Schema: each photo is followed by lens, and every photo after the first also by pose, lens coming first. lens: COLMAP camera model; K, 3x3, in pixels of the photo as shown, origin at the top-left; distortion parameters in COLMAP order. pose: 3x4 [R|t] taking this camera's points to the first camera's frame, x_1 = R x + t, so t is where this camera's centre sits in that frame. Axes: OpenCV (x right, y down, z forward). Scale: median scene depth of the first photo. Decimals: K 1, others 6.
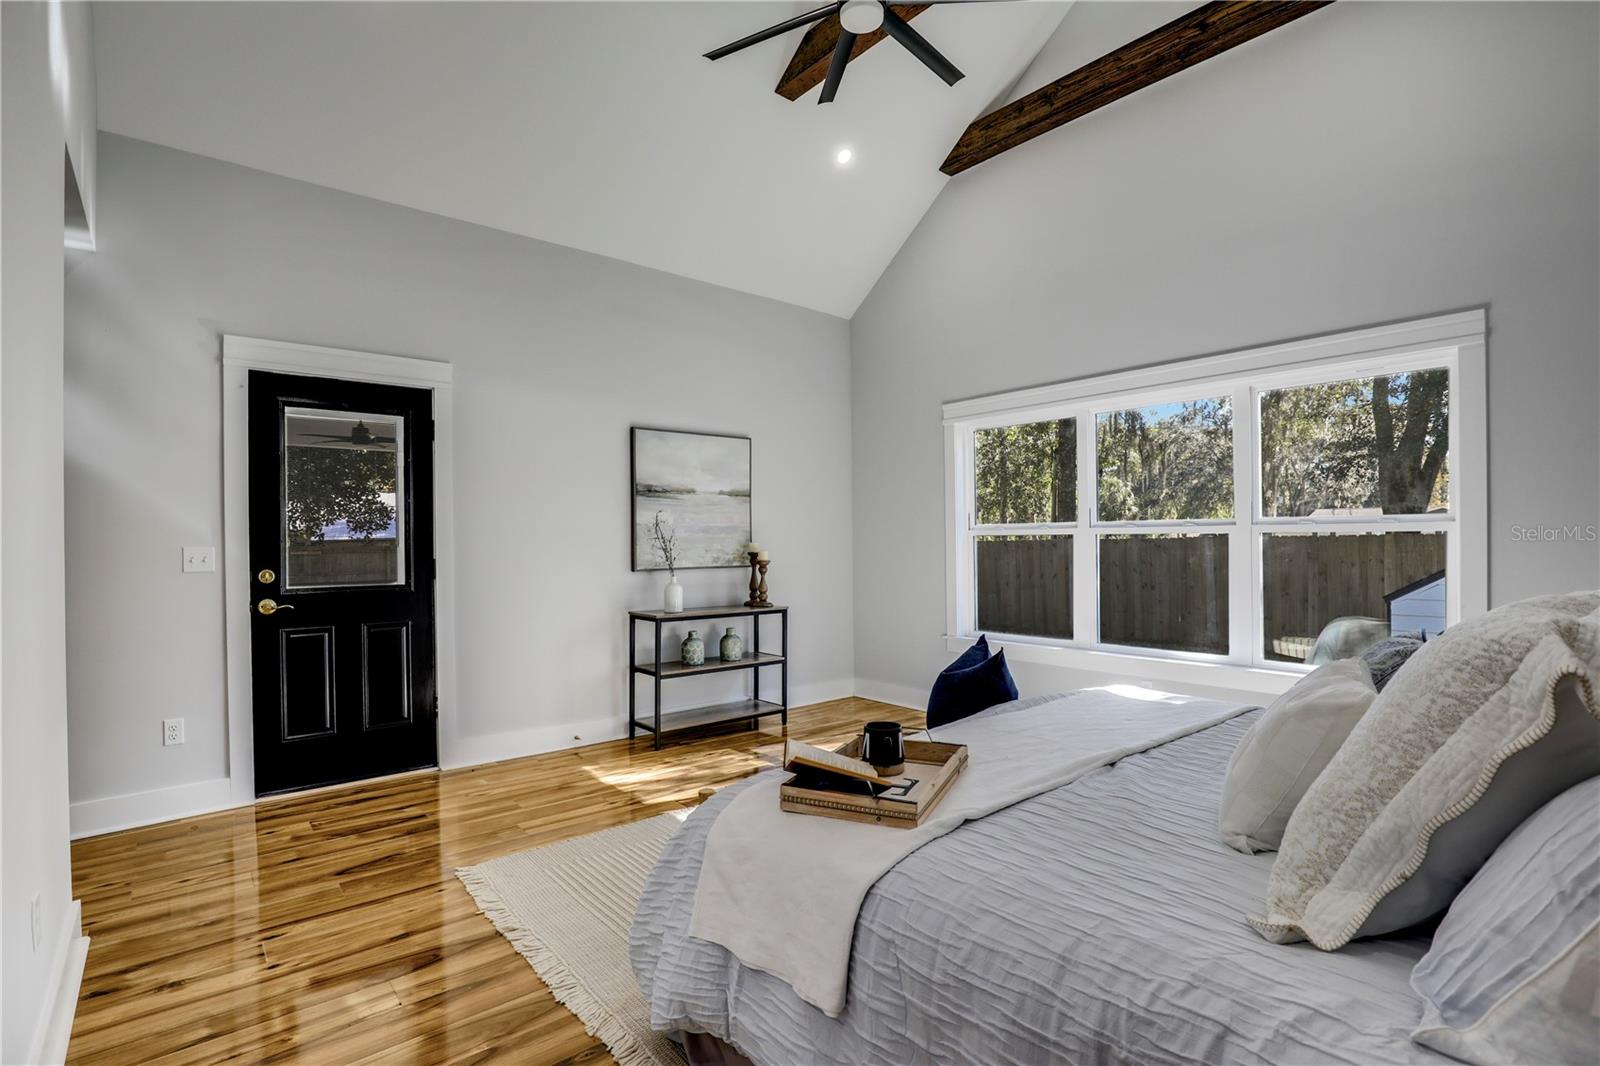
lens RADIAL K [[757.6, 0, 812.4], [0, 757.6, 539.7], [0, 0, 1]] dist [-0.022258, 0.000993]
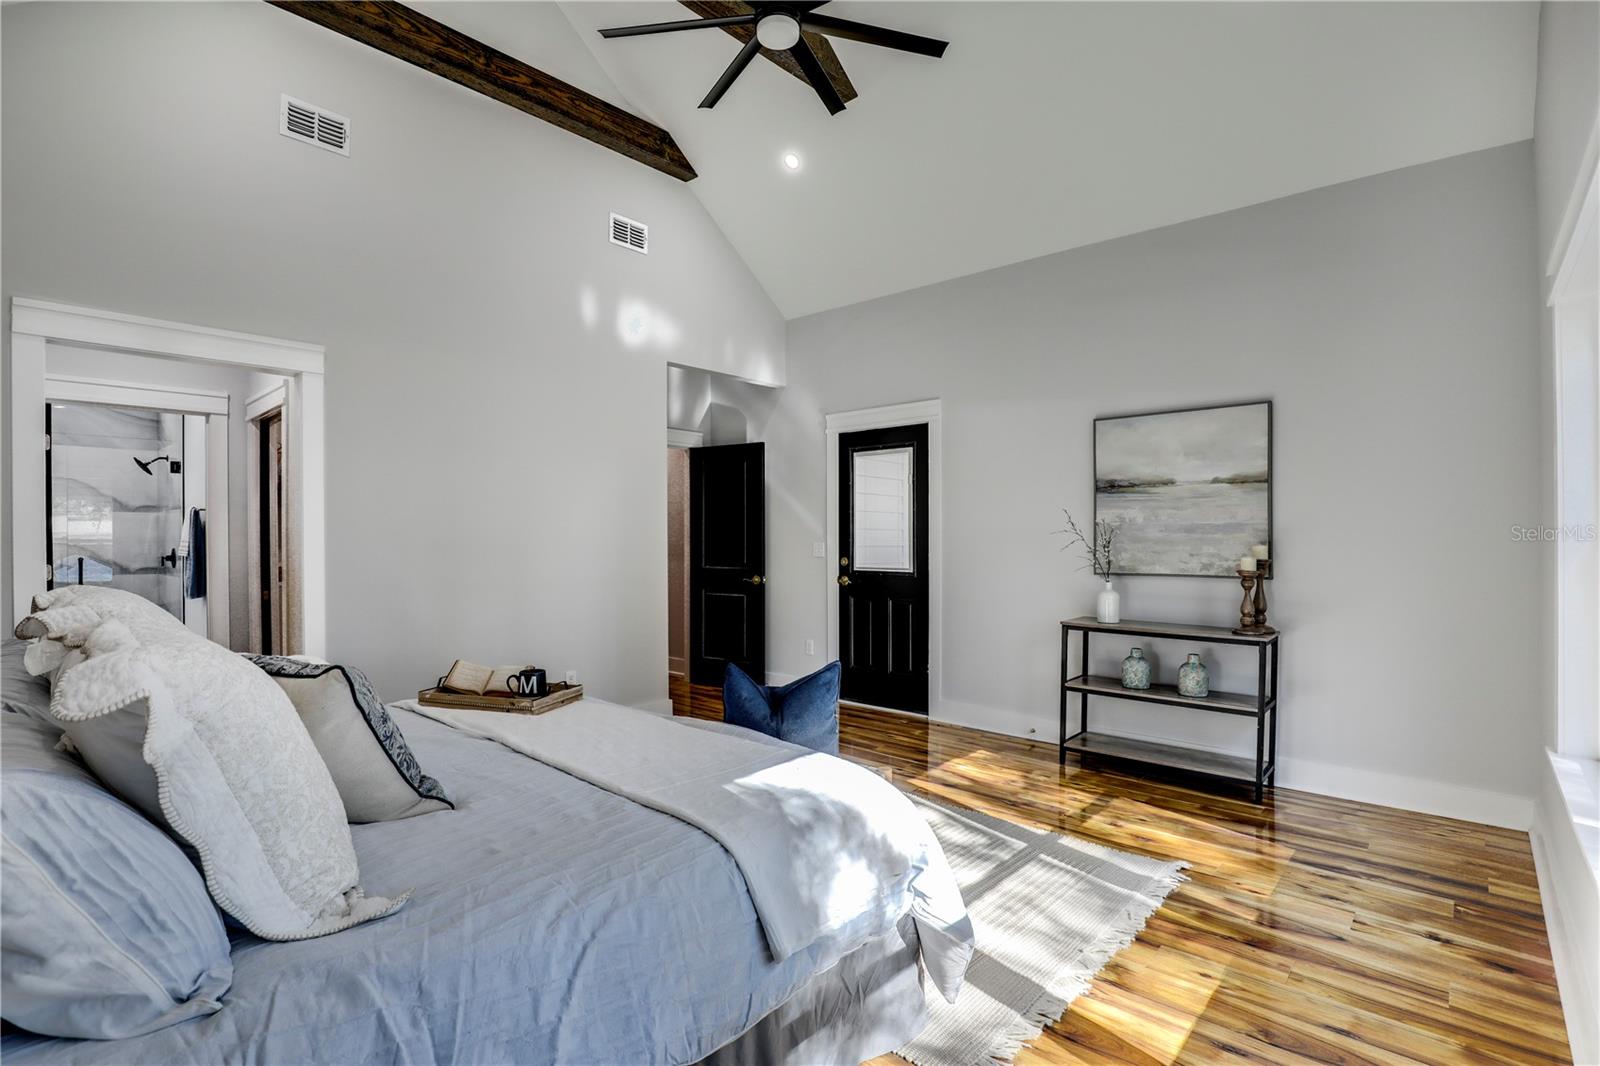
lens RADIAL K [[757.6, 0, 812.4], [0, 757.6, 539.7], [0, 0, 1]] dist [-0.022258, 0.000993]
pose [[0.138233, 0.007245, -0.990373, 0.640192], [-0.002128, 0.999973, 0.007018, -0.006690], [0.990397, 0.001138, 0.138245, 0.530960]]
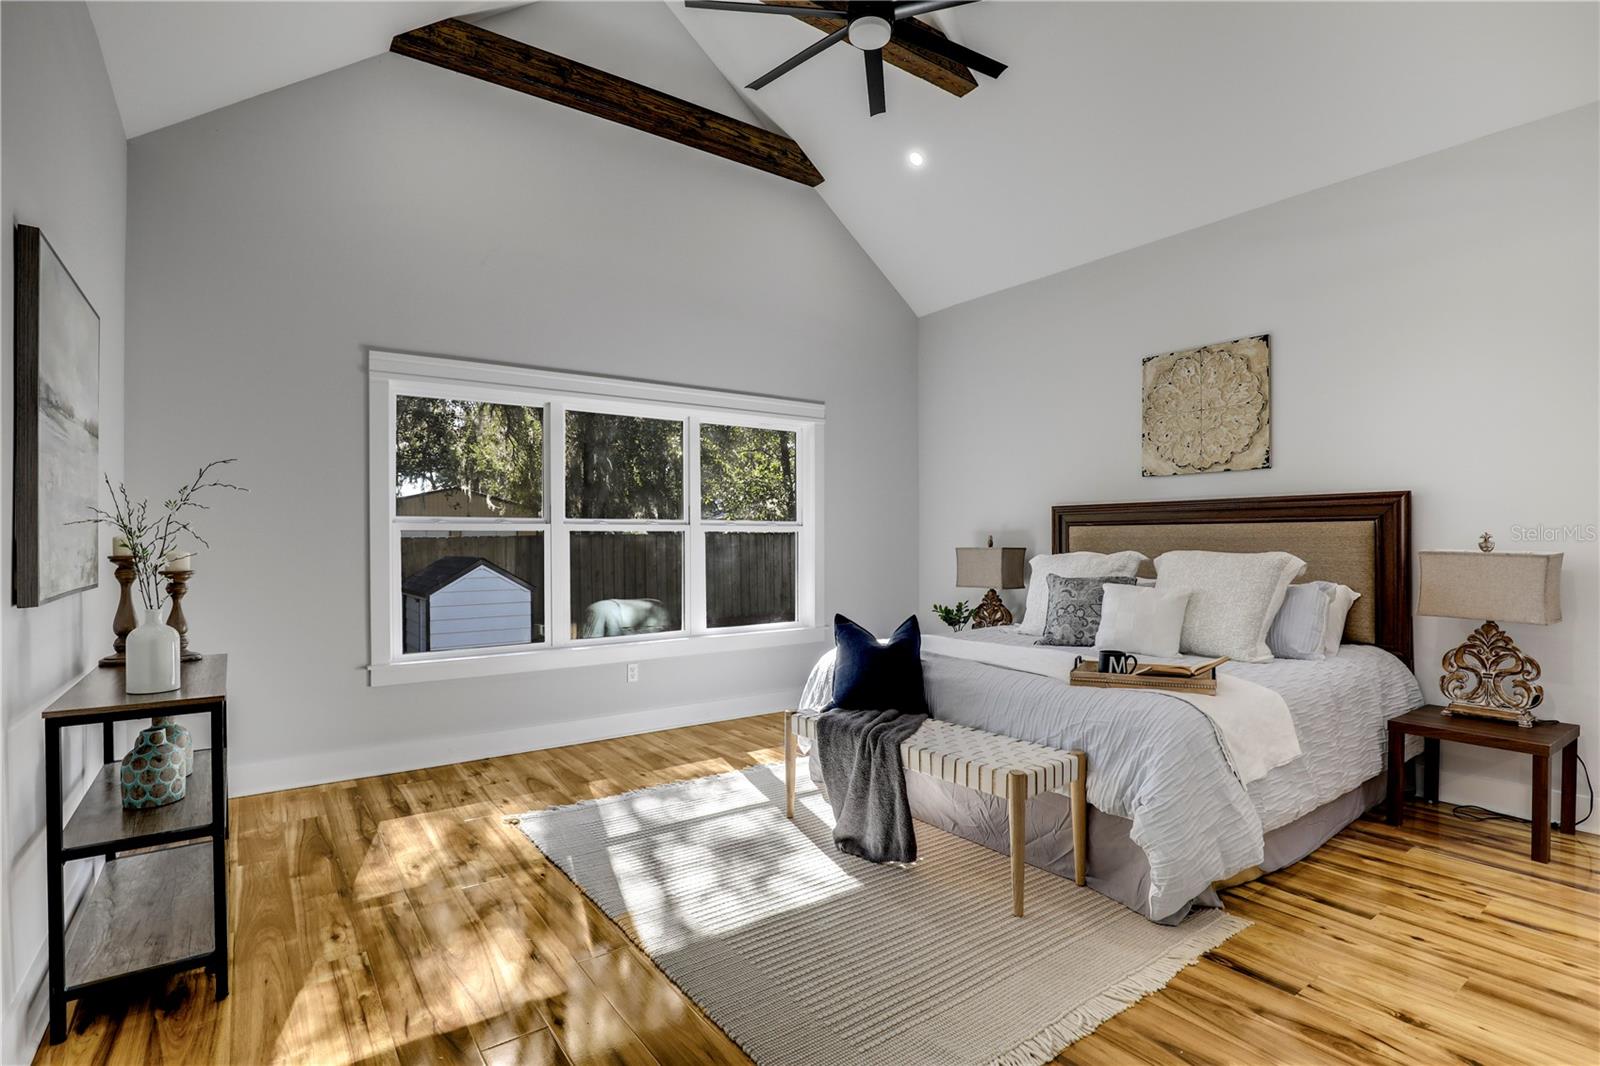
lens RADIAL K [[782.0, 0, 800.0], [0, 782.0, 533.0], [0, 0, 1]] dist [-0.020489, -0.000246]
pose [[0.086698, 0.016344, 0.996101, -0.594335], [0.002504, 0.999859, -0.016623, 0.012937], [-0.996231, 0.003936, 0.086645, 0.584434]]
